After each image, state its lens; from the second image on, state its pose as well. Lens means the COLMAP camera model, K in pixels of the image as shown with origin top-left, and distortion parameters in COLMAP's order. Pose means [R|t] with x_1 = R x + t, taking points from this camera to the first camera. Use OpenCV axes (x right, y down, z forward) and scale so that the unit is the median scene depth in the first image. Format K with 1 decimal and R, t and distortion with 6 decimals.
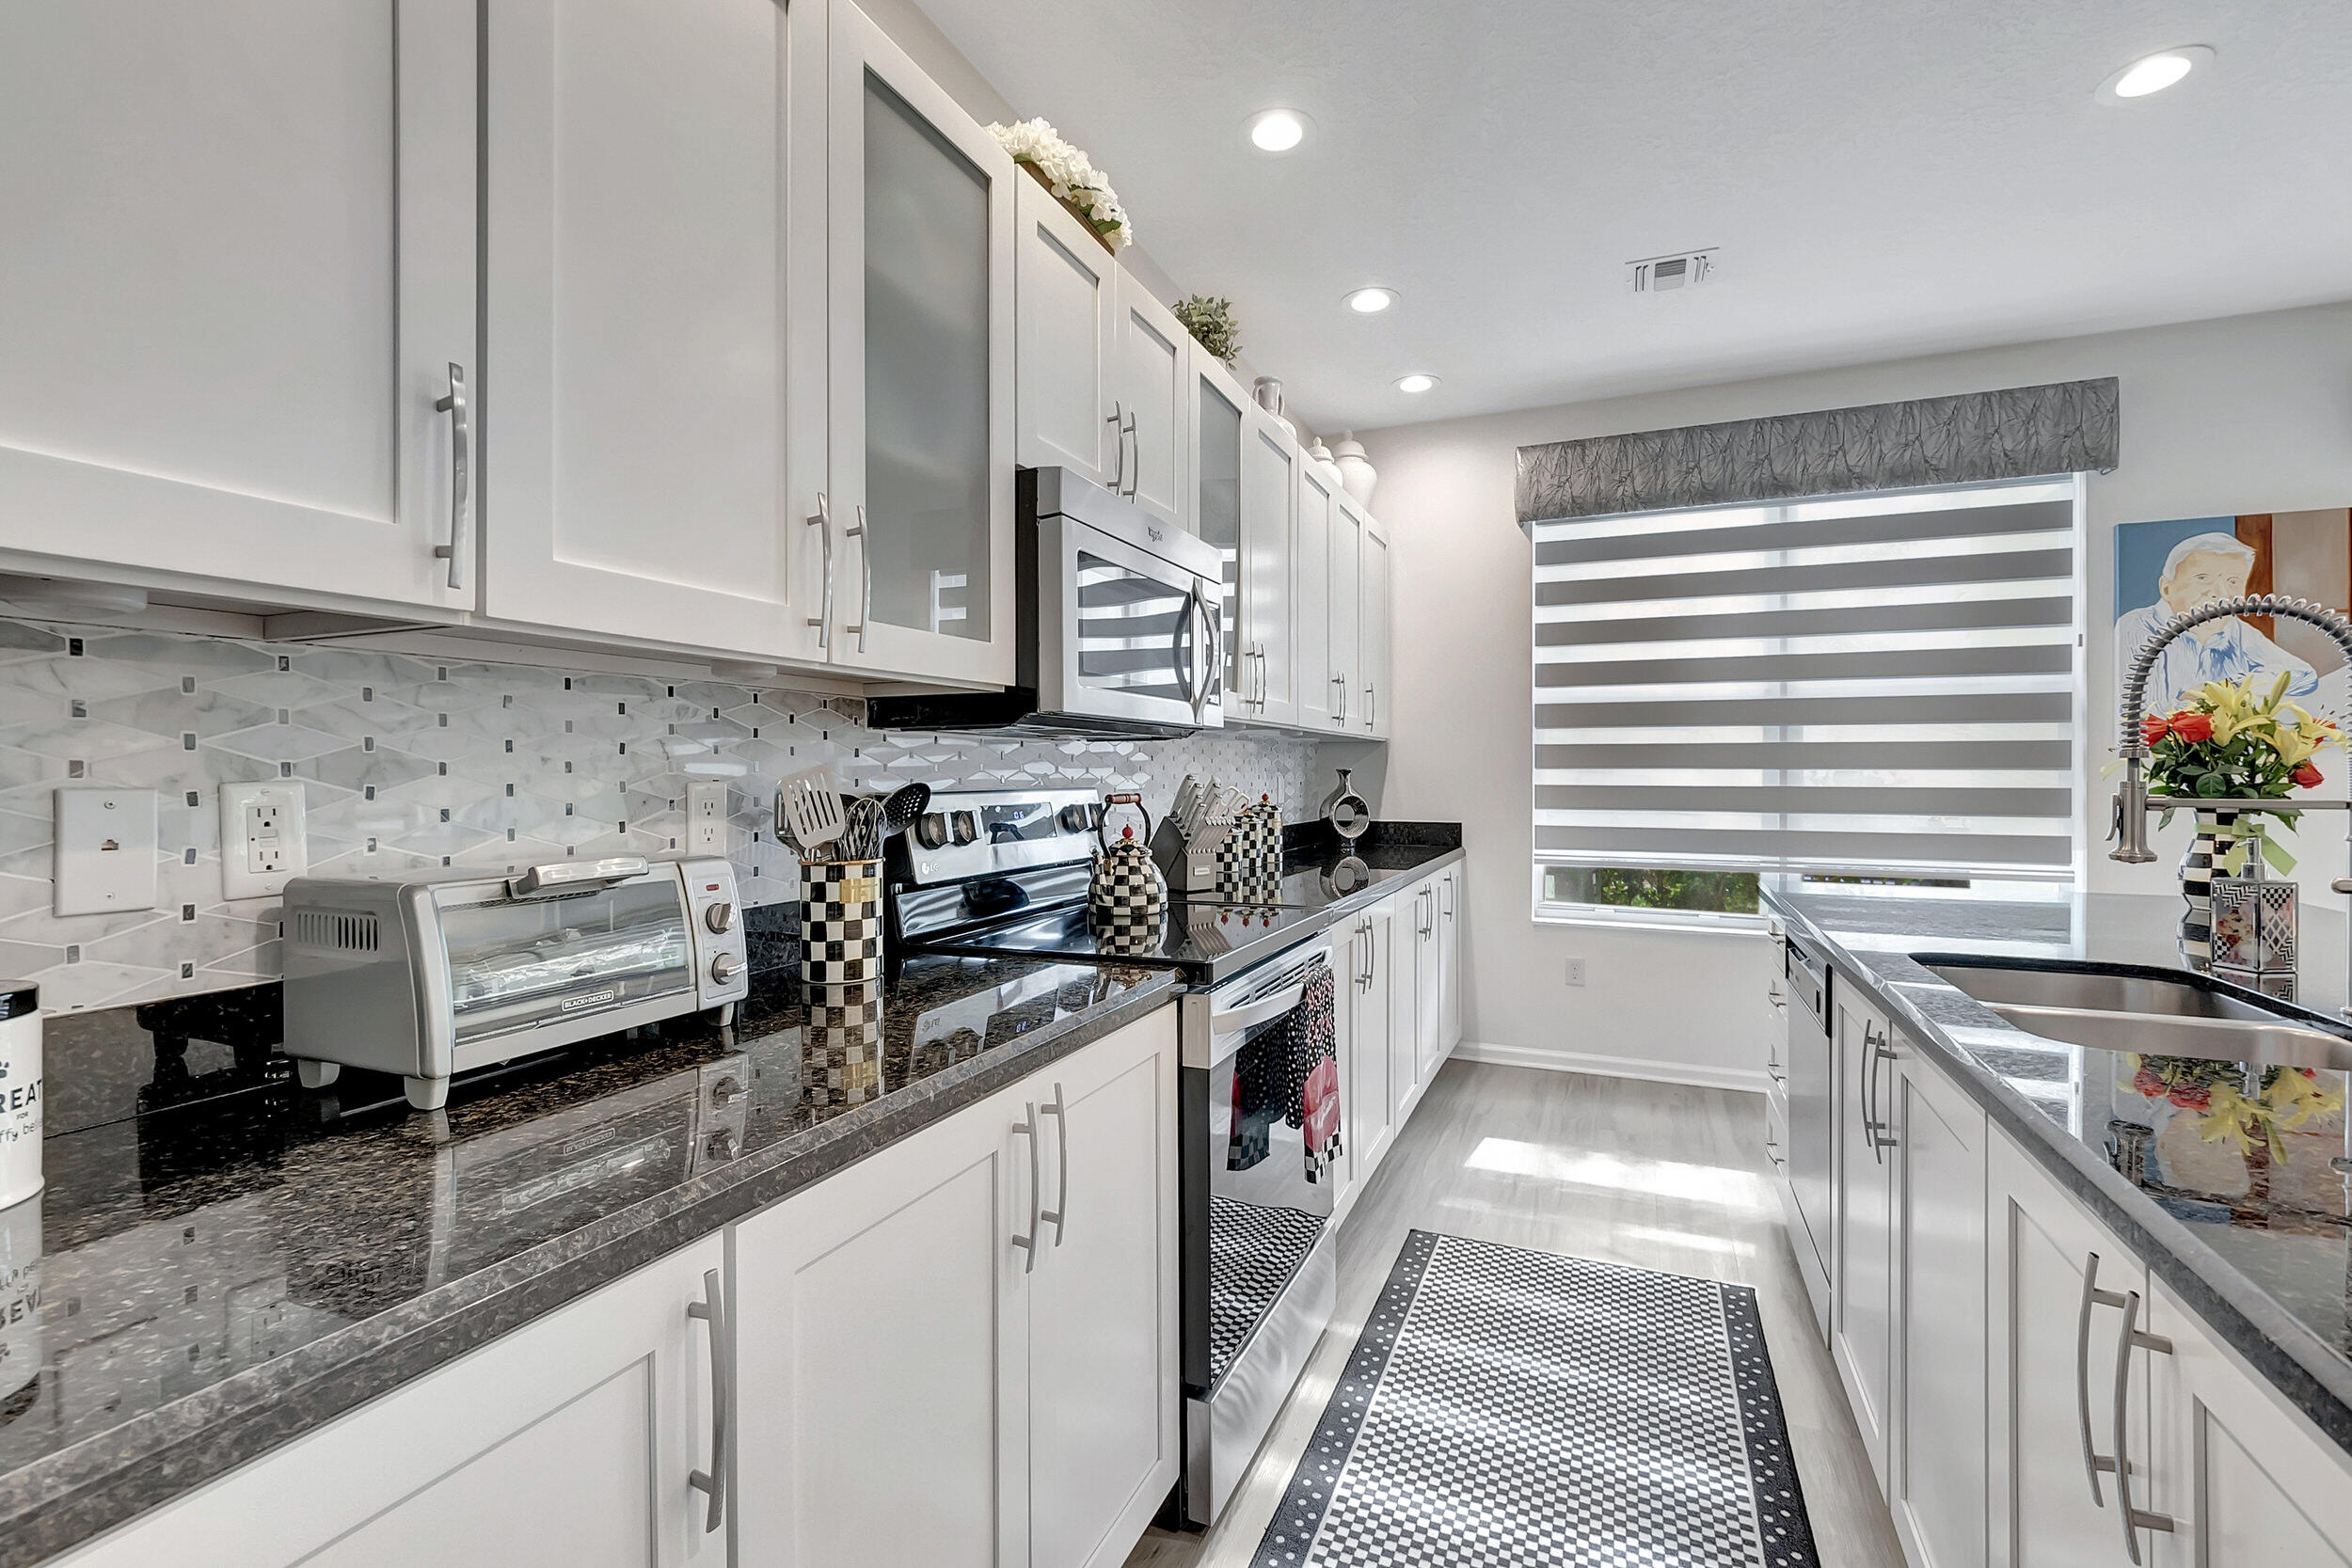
lens RADIAL K [[1051.6, 0, 1177.8], [0, 1051.6, 767.3], [0, 0, 1]] dist [-0.002887, 0.001278]
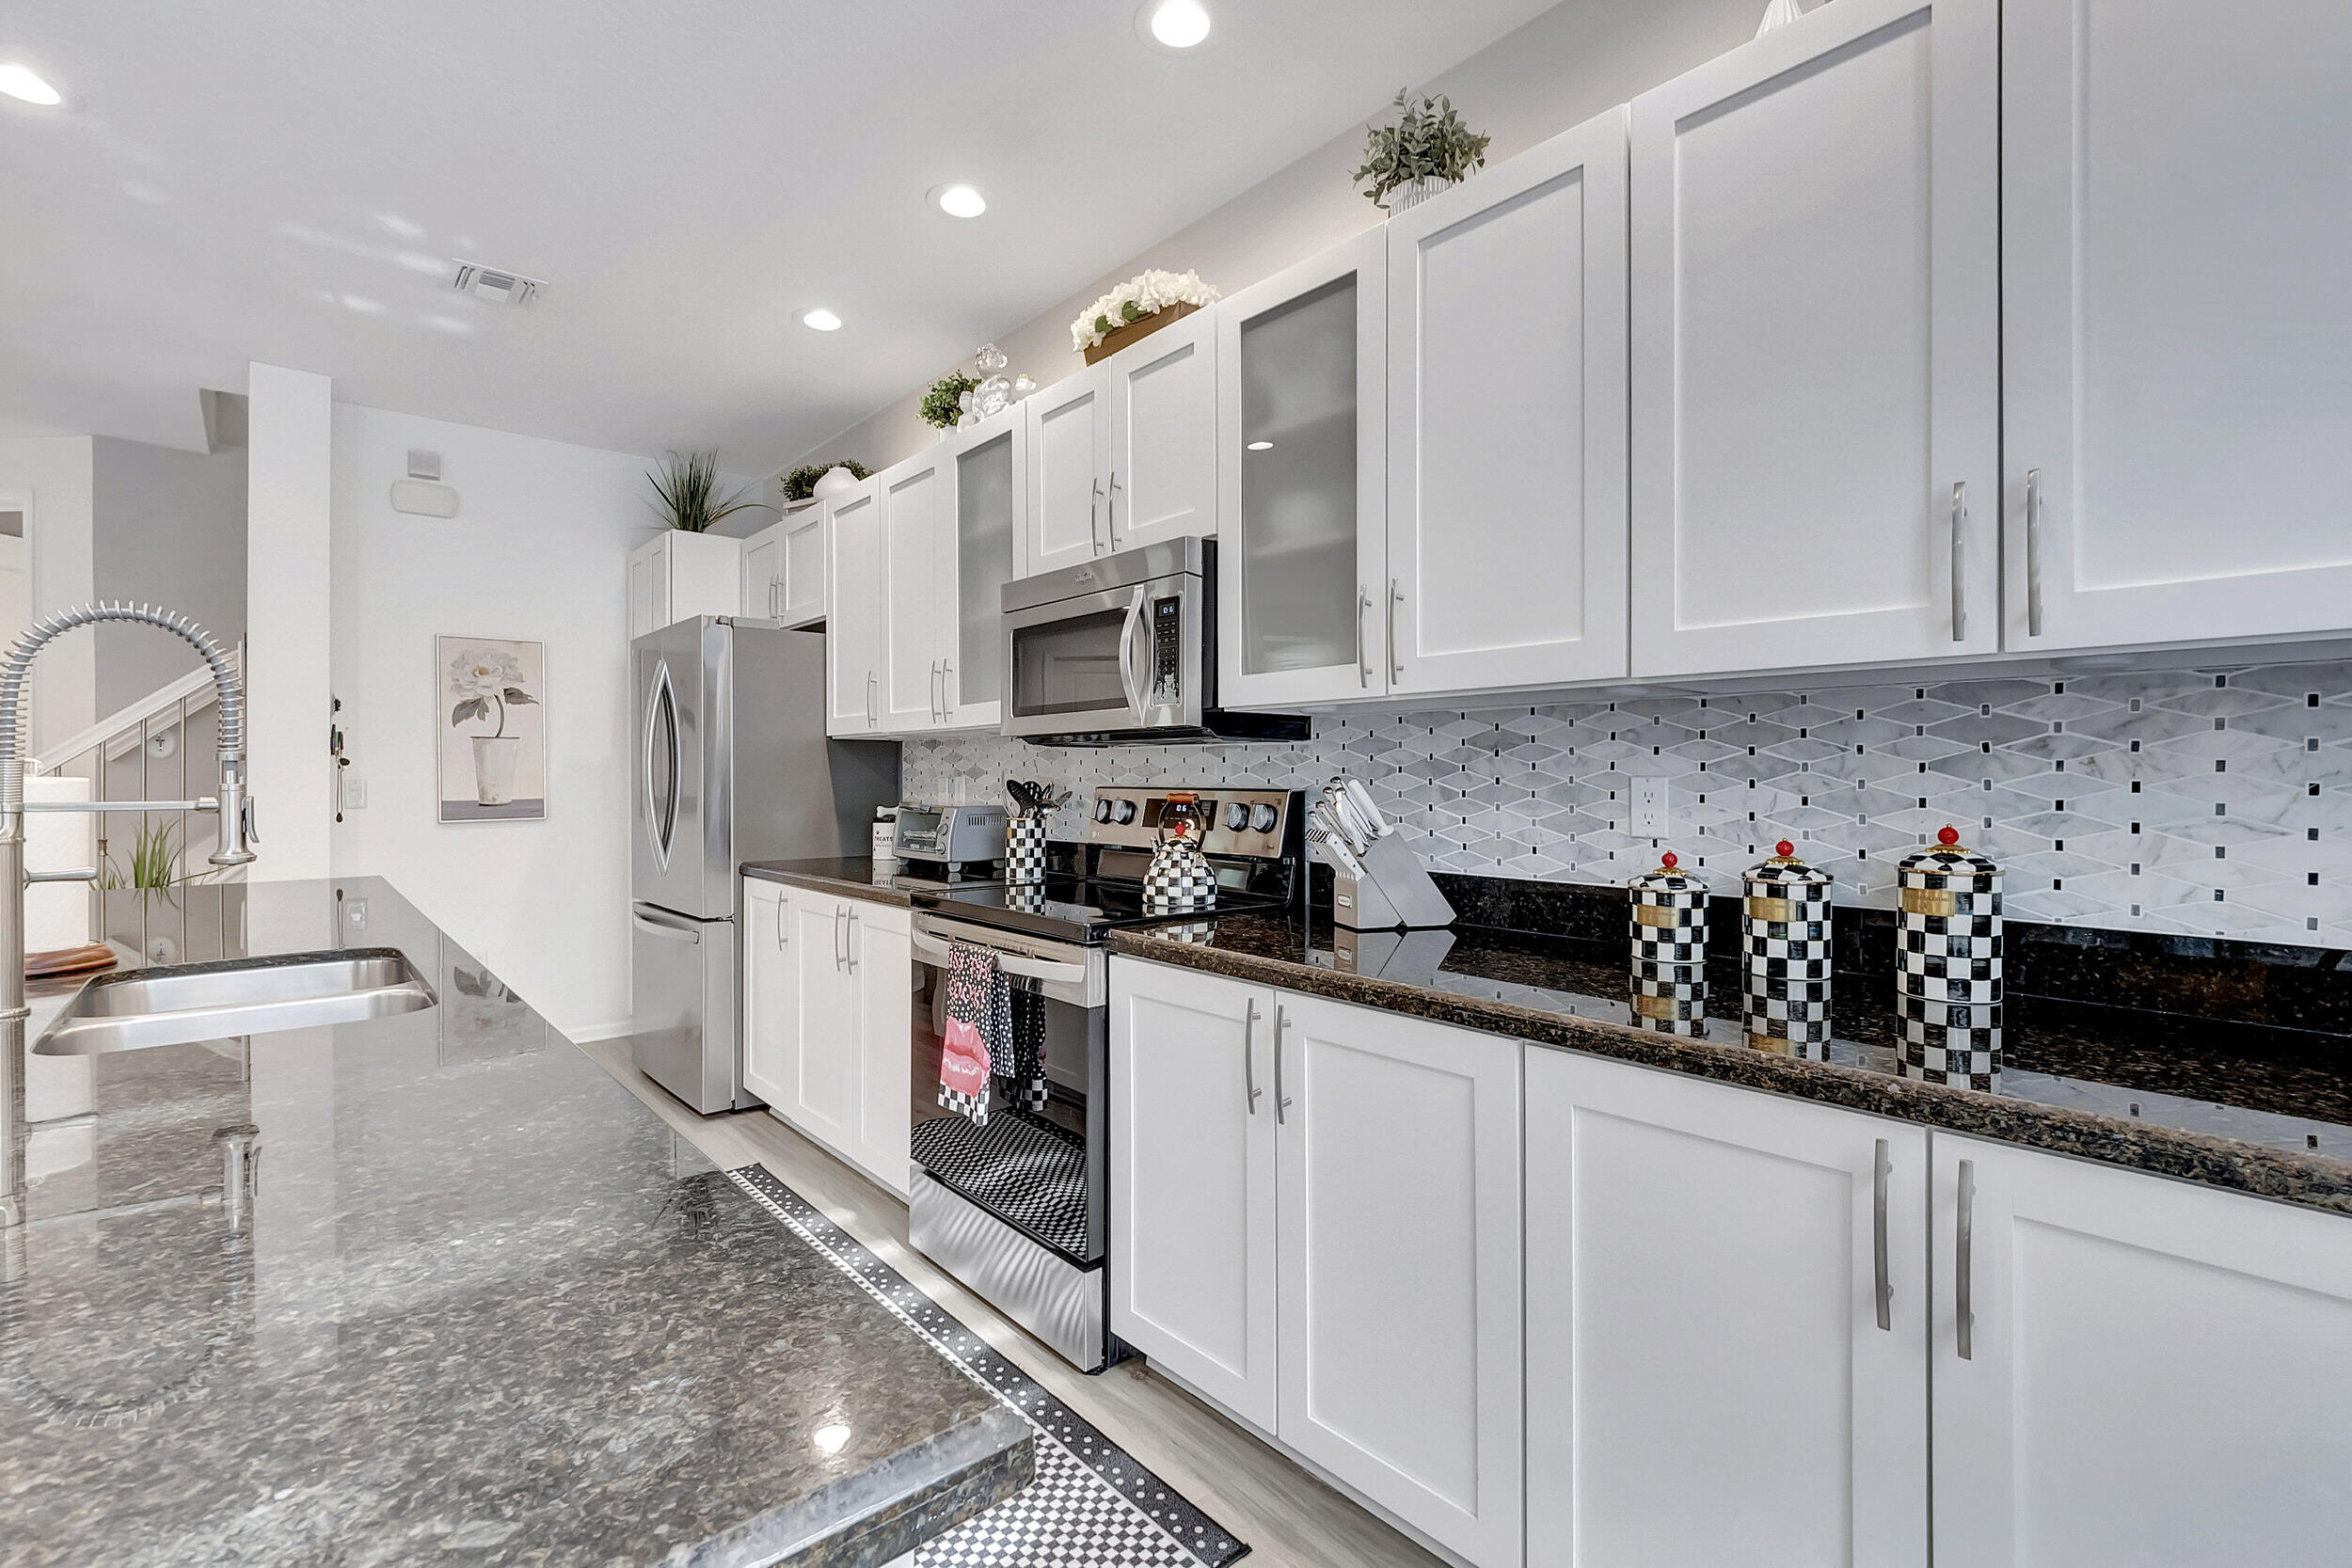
lens RADIAL K [[1051.6, 0, 1160.5], [0, 1051.6, 772.3], [0, 0, 1]] dist [-0.002887, 0.001278]
pose [[-0.450817, -0.000937, -0.892616, 0.771526], [0.003348, 0.999991, -0.002740, 0.004798], [0.892610, -0.004224, -0.450810, 1.216308]]
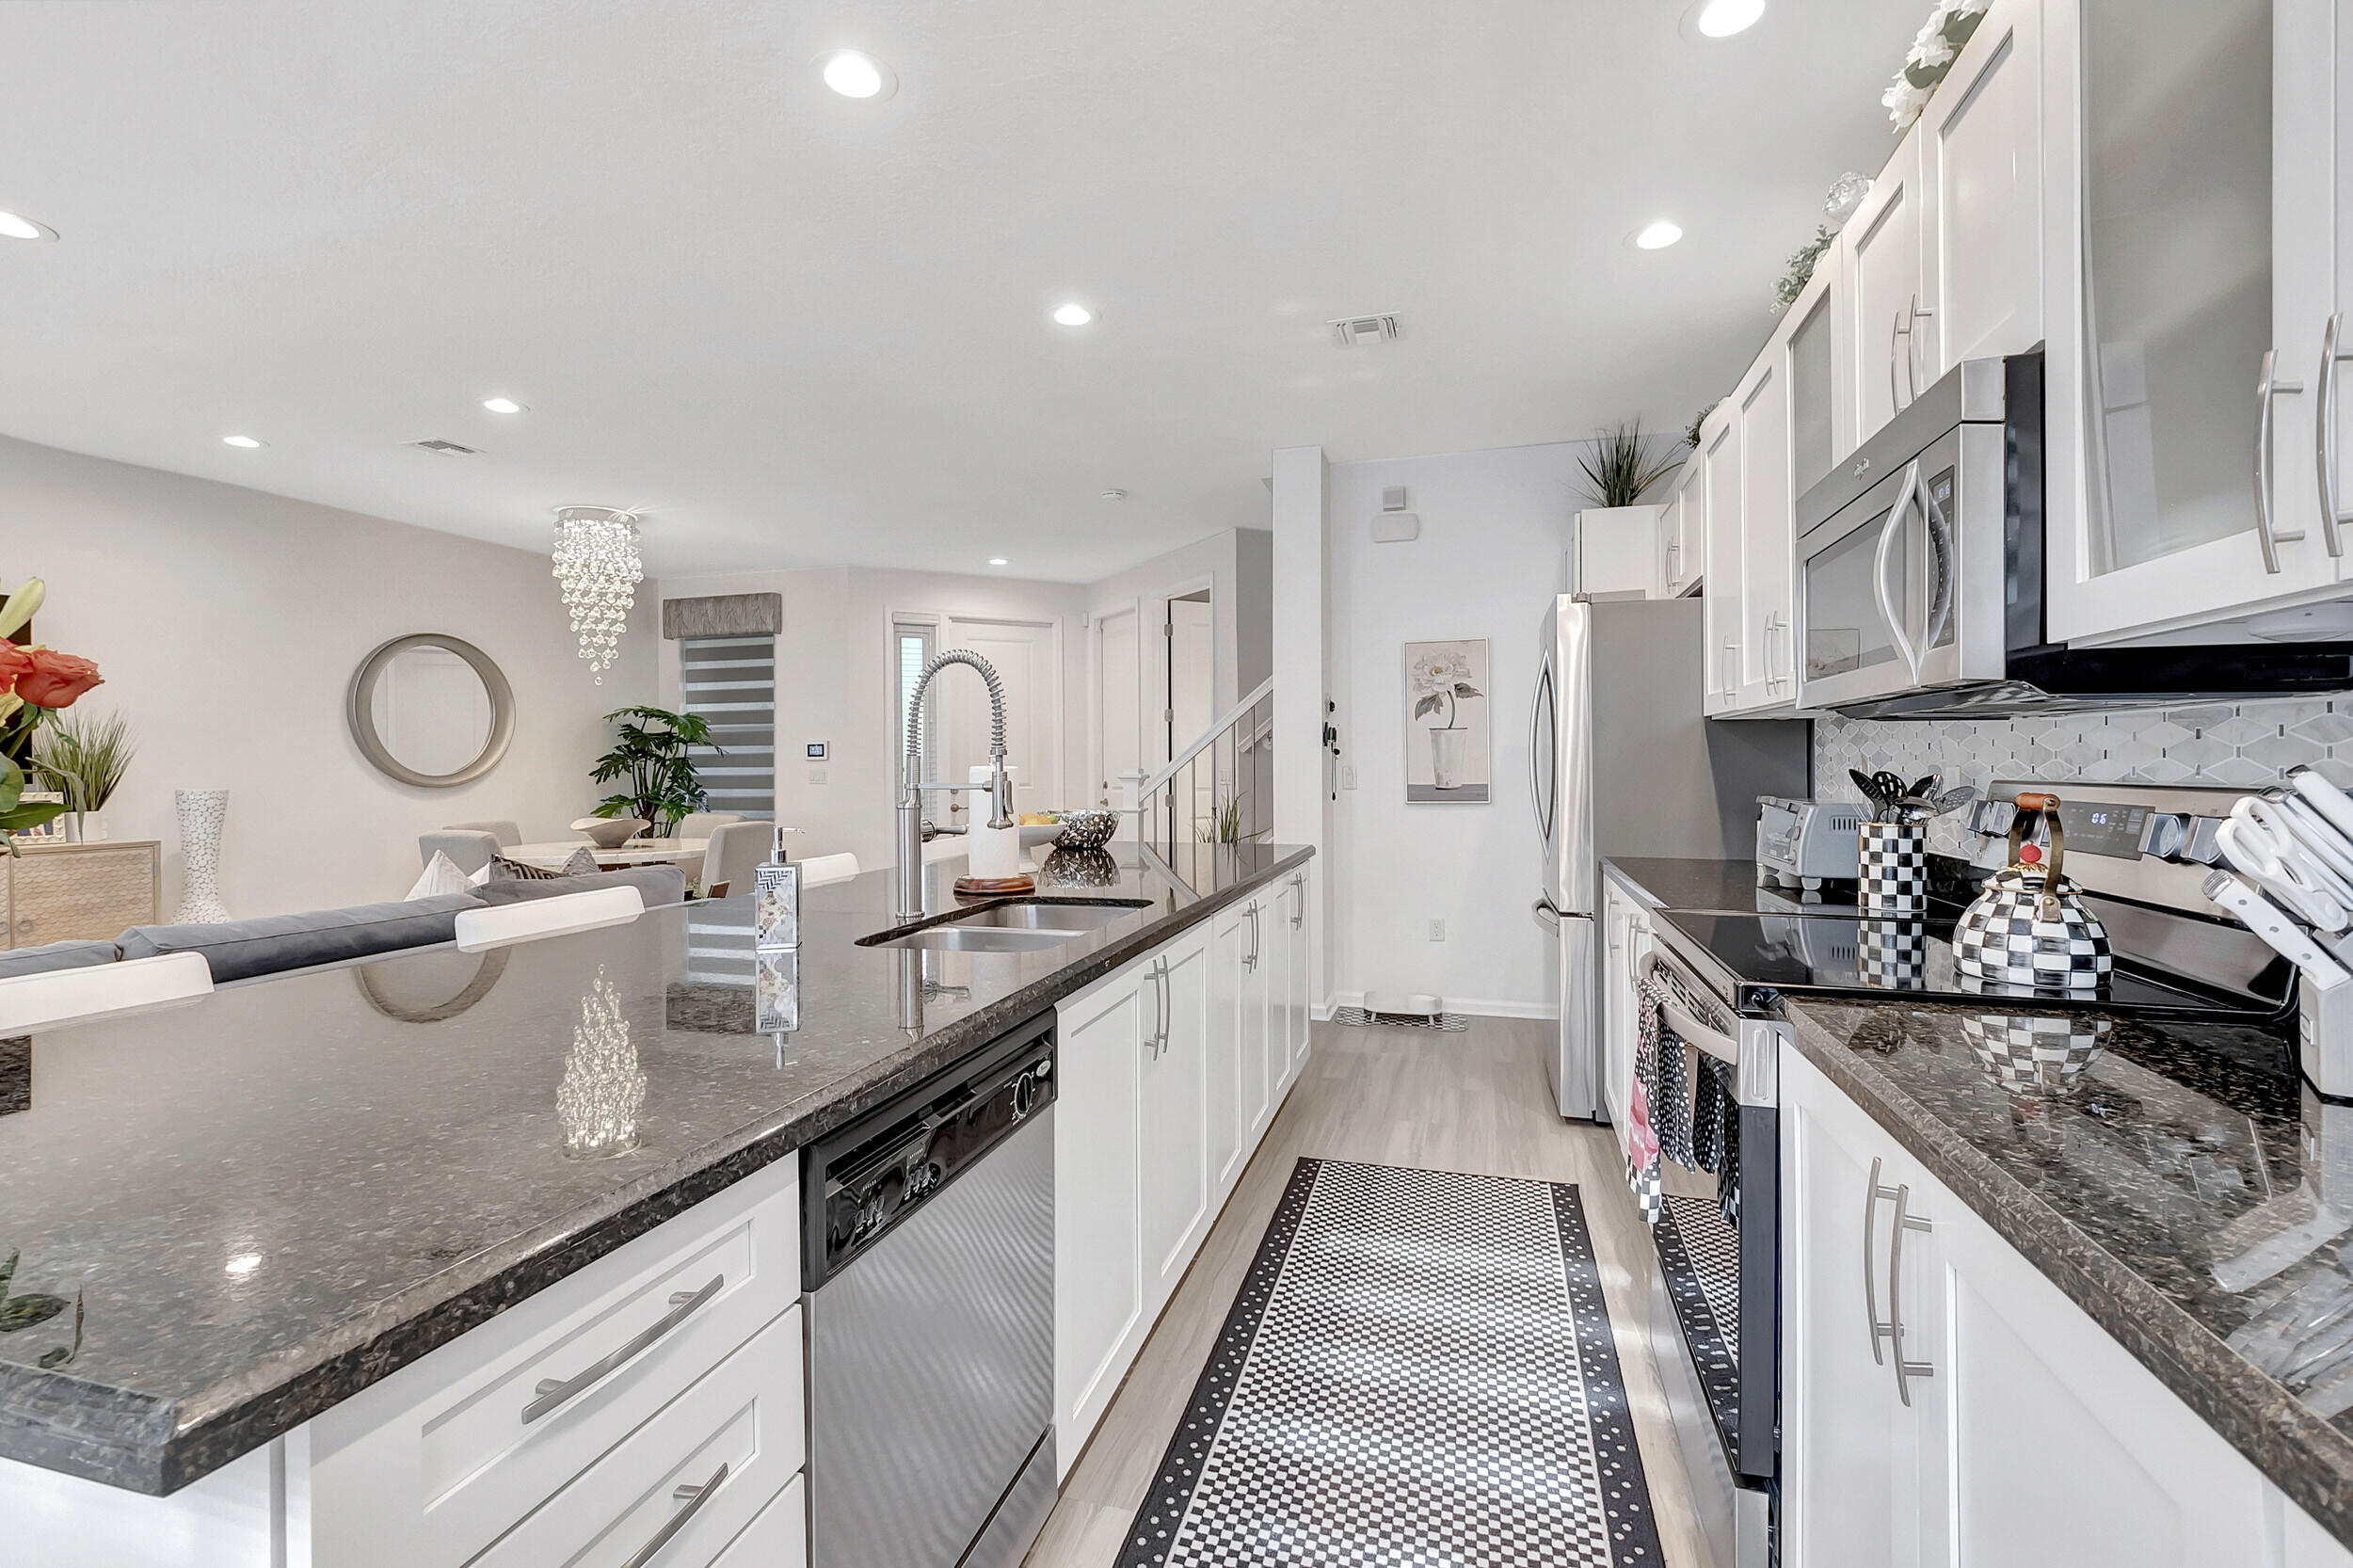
lens RADIAL K [[1052.2, 0, 1168.6], [0, 1052.2, 767.9], [0, 0, 1]] dist [-0.002887, 0.001278]
pose [[-0.994600, 0.005032, -0.103657, 0.446591], [0.004753, 0.999984, 0.002933, 0.003325], [0.103670, 0.002424, -0.994609, 1.315823]]
